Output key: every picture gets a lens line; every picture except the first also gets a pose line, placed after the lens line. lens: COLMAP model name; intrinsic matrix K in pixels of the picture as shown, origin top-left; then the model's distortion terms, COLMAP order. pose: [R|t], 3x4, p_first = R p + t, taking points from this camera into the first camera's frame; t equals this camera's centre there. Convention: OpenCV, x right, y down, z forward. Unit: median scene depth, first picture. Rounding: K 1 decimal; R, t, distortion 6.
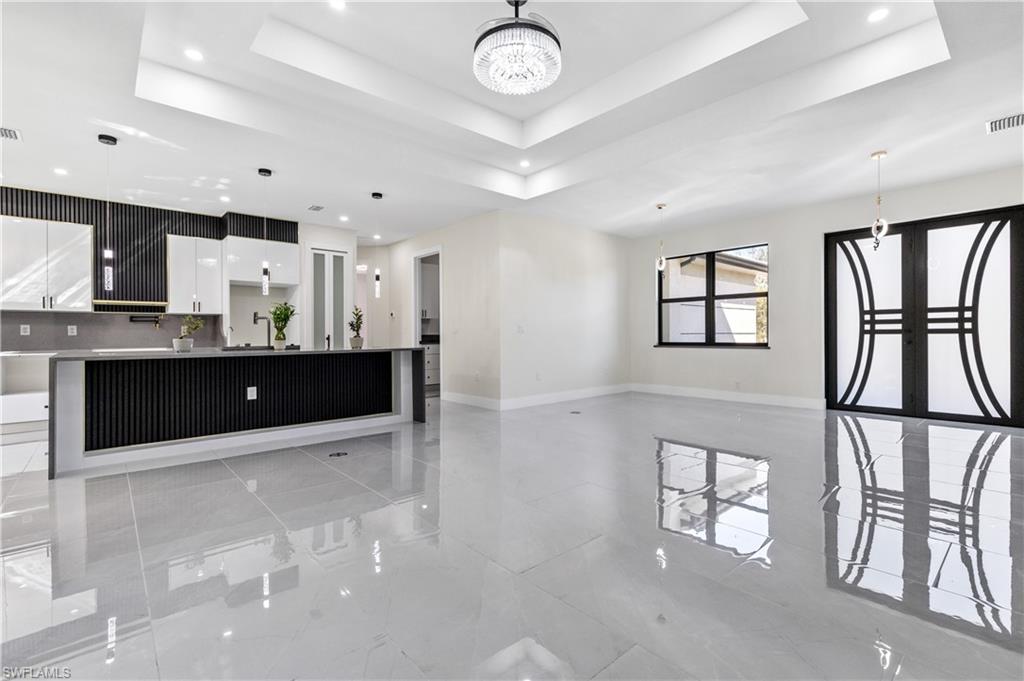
lens RADIAL K [[465.9, 0, 516.4], [0, 465.9, 335.7], [0, 0, 1]] dist [0.002729, -0.000021]
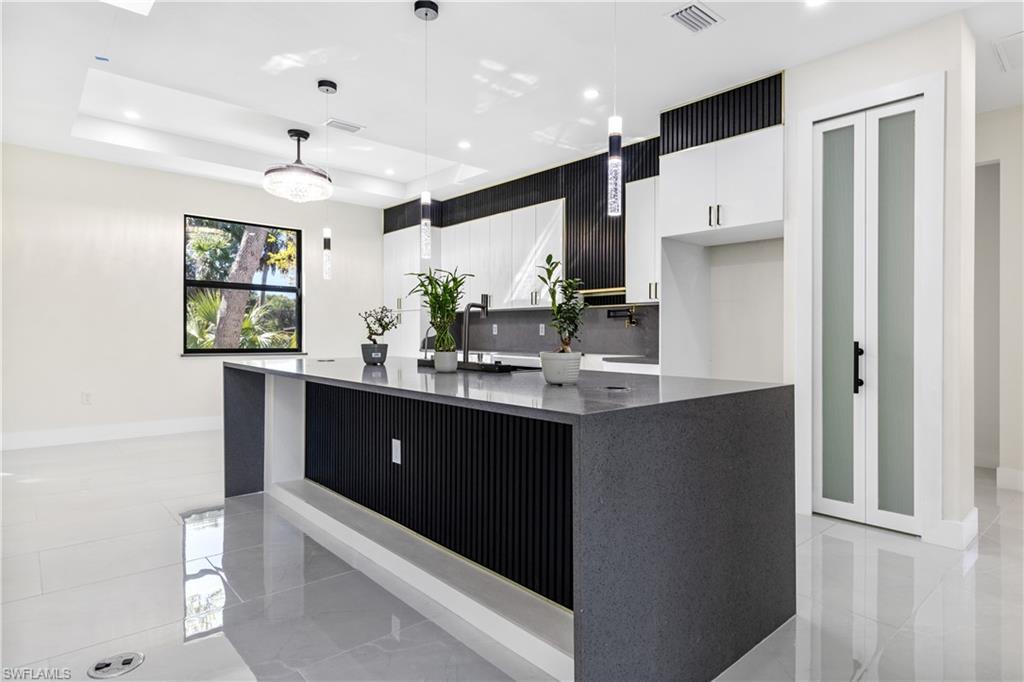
lens RADIAL K [[564.9, 0, 526.9], [0, 564.9, 331.6], [0, 0, 1]] dist [0.021635, 0.000512]
pose [[0.006326, 0.003867, -0.999973, 0.052290], [-0.008312, 0.999958, 0.003815, -0.010629], [0.999945, 0.008287, 0.006358, 0.879869]]
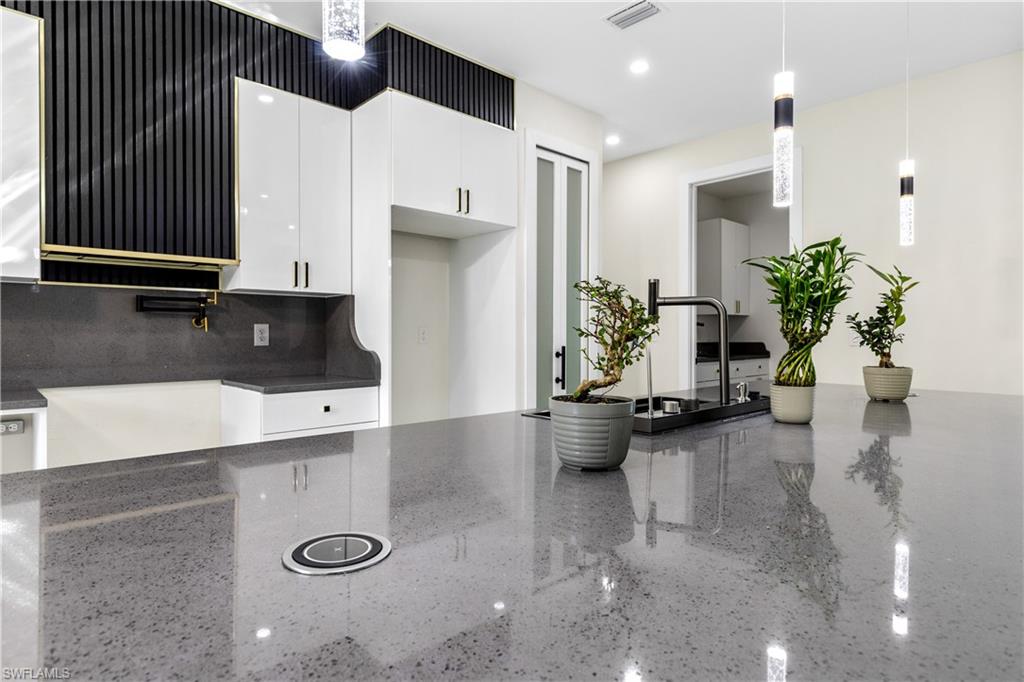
lens RADIAL K [[558.1, 0, 506.0], [0, 558.1, 339.1], [0, 0, 1]] dist [0.002515, -0.000071]
pose [[0.999876, 0.010139, 0.012046, -0.549960], [-0.010248, 0.999907, 0.008968, -0.014786], [-0.011954, -0.009091, 0.999887, 0.564628]]
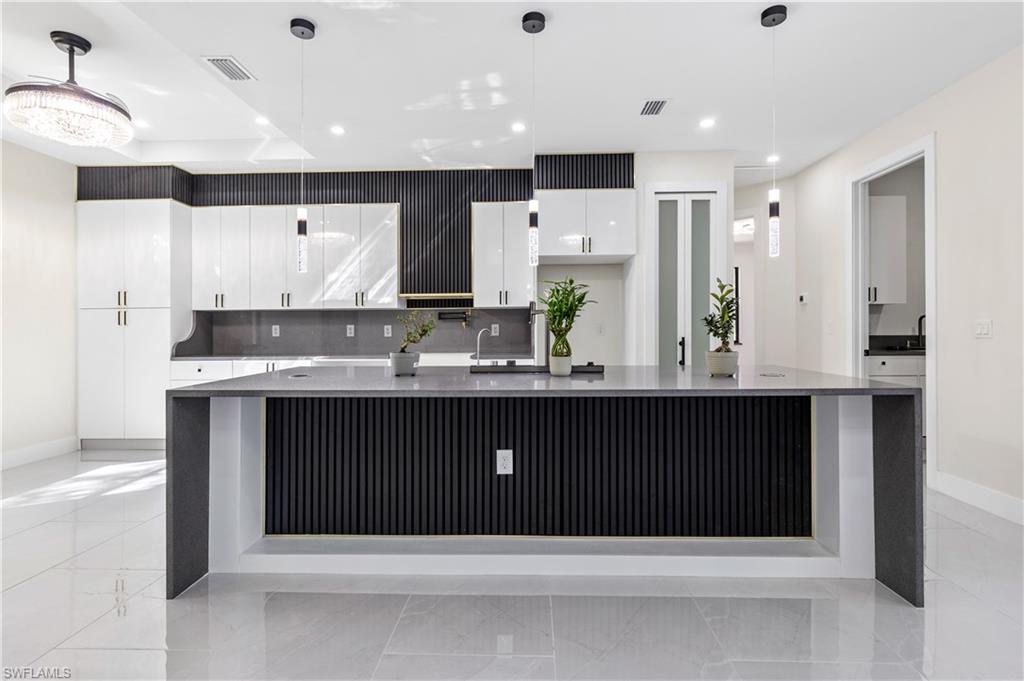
lens RADIAL K [[504.1, 0, 512.1], [0, 504.1, 329.4], [0, 0, 1]] dist [0.002773, -0.000148]
pose [[0.718995, 0.003709, -0.695005, -0.140829], [0.000212, 0.999985, 0.005556, -0.017901], [0.695015, -0.004142, 0.718983, 0.473253]]
